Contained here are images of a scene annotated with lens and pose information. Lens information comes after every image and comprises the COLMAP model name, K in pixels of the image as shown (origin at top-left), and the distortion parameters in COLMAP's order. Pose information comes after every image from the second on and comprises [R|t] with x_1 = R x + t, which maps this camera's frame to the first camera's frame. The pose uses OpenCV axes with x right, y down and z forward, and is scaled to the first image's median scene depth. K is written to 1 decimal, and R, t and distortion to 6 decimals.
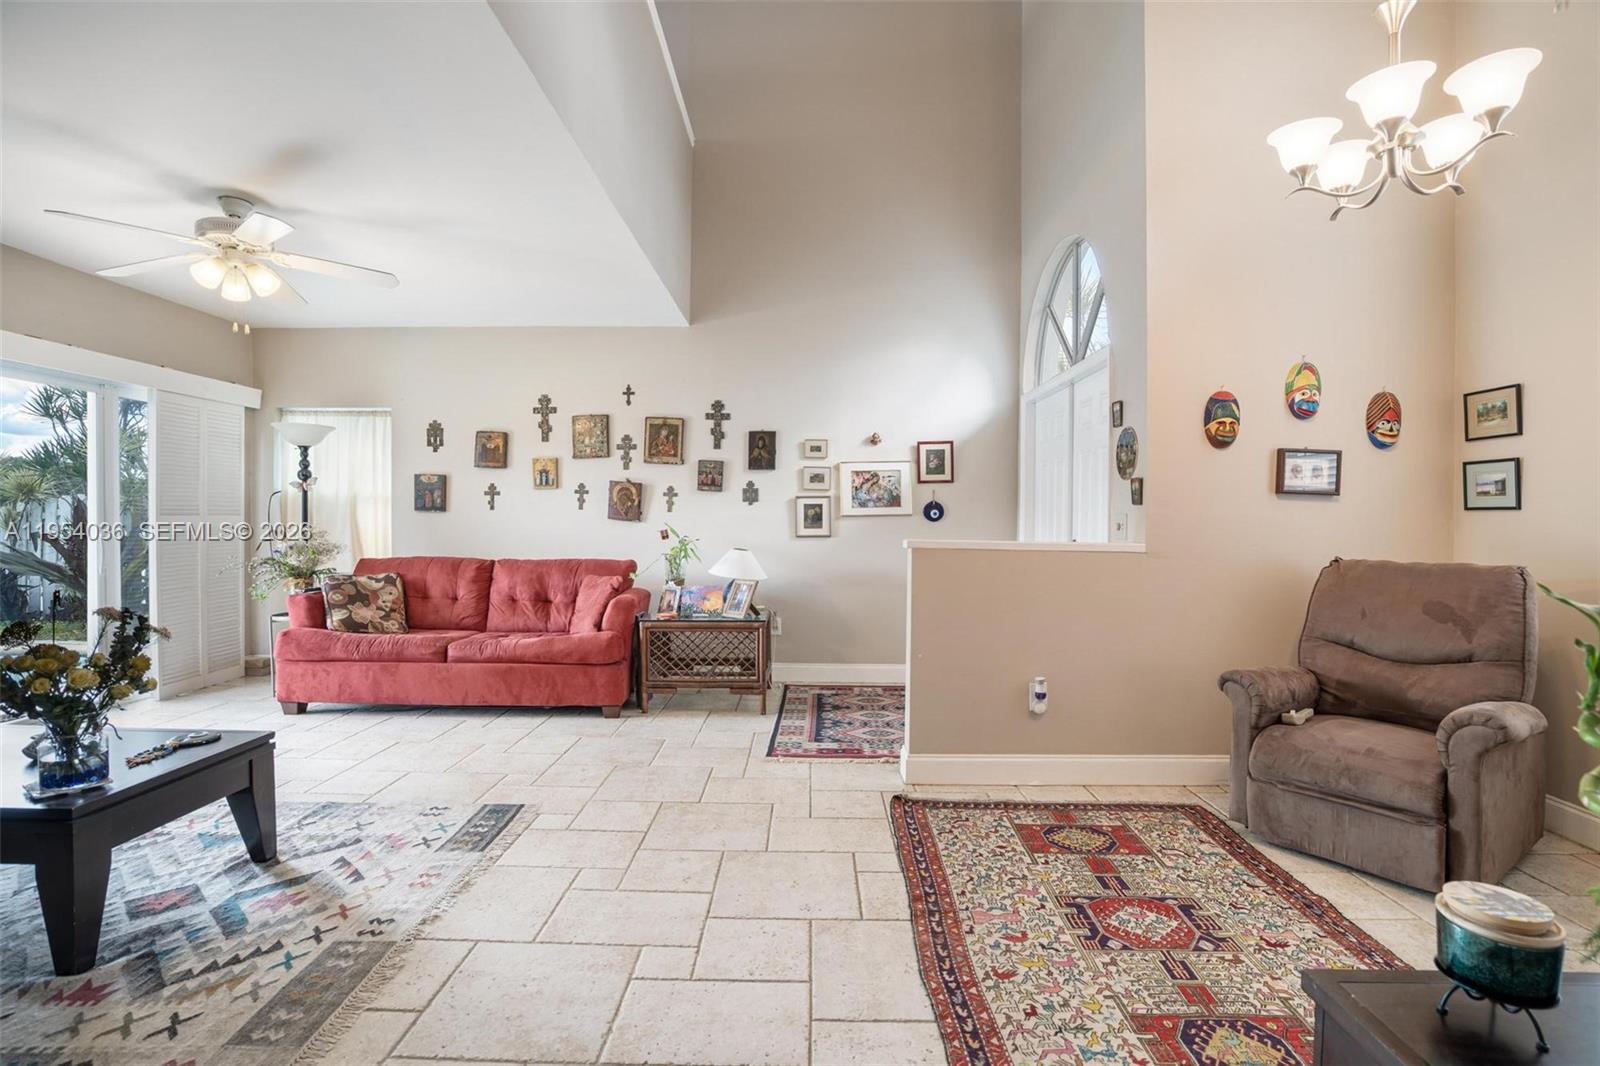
lens RADIAL K [[758.9, 0, 805.9], [0, 758.9, 530.5], [0, 0, 1]] dist [-0.062956, 0.027294]
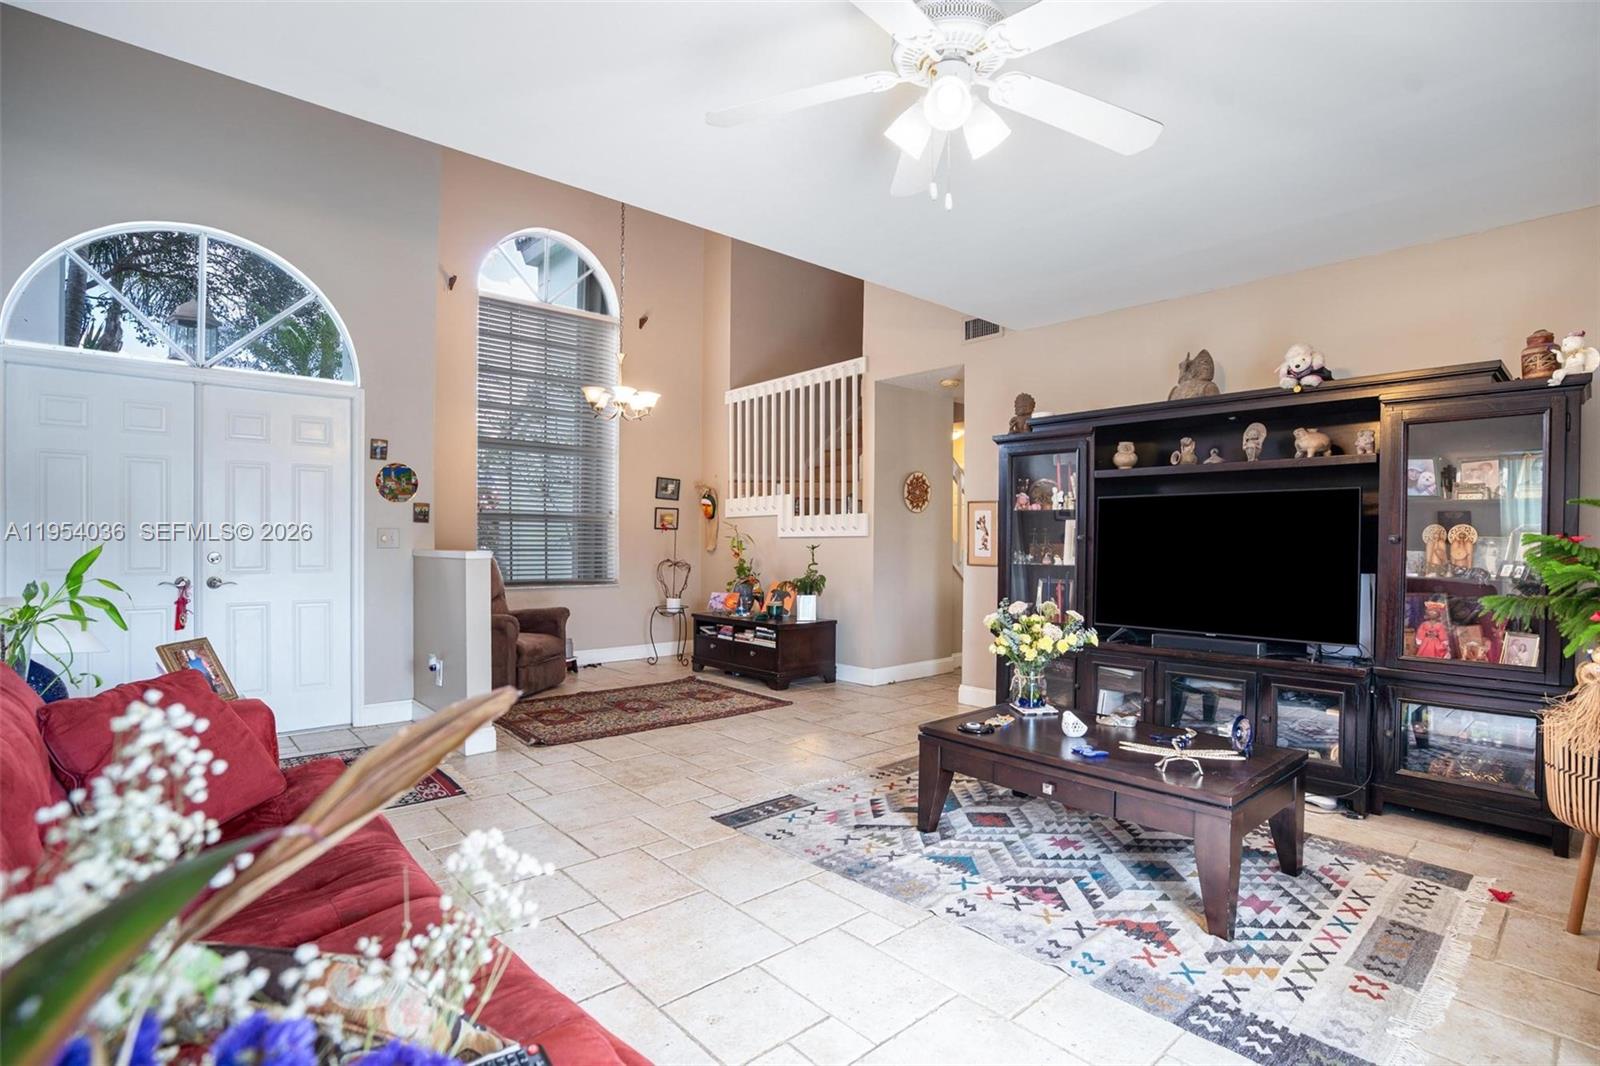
lens RADIAL K [[766.0, 0, 808.0], [0, 766.0, 536.9], [0, 0, 1]] dist [-0.065373, 0.027333]
pose [[-0.669071, -0.011118, 0.743115, -0.773239], [-0.000463, 0.999894, 0.014543, -0.019486], [-0.743198, 0.009386, -0.669005, 1.001235]]
